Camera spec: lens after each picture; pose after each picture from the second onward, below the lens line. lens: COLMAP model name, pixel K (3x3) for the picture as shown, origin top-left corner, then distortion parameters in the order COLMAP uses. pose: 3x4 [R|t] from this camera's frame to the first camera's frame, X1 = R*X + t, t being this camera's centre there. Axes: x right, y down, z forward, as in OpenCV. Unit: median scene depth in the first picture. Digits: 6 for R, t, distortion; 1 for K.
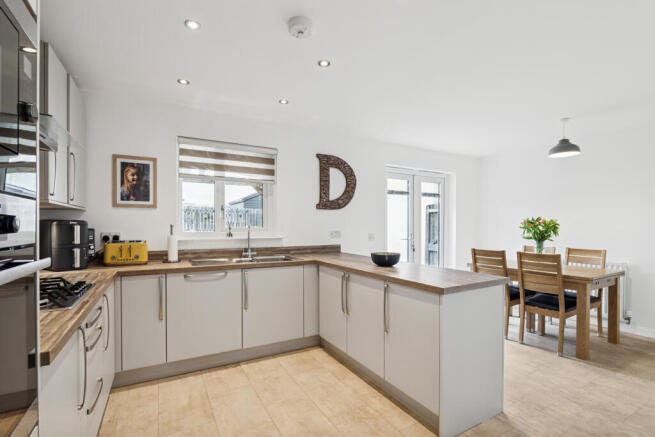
lens RADIAL K [[306.8, 0, 328.5], [0, 306.8, 223.9], [0, 0, 1]] dist [-0.014813, 0.001678]
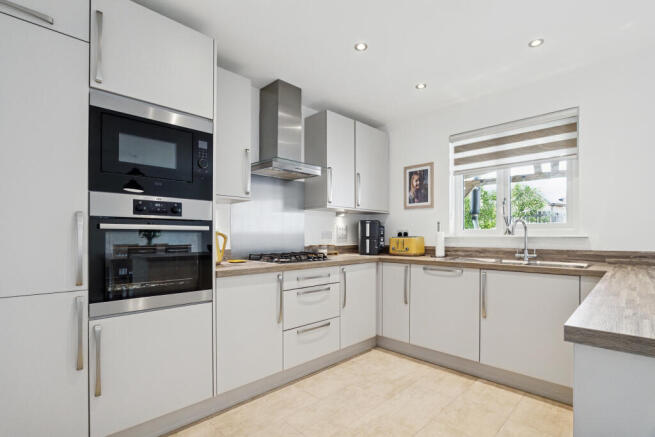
lens RADIAL K [[306.8, 0, 326.3], [0, 306.8, 235.3], [0, 0, 1]] dist [-0.014813, 0.001678]
pose [[0.270952, -0.005463, -0.962577, 0.398319], [0.002852, 0.999984, -0.004873, 0.053701], [0.962589, -0.001425, 0.270963, 0.339712]]
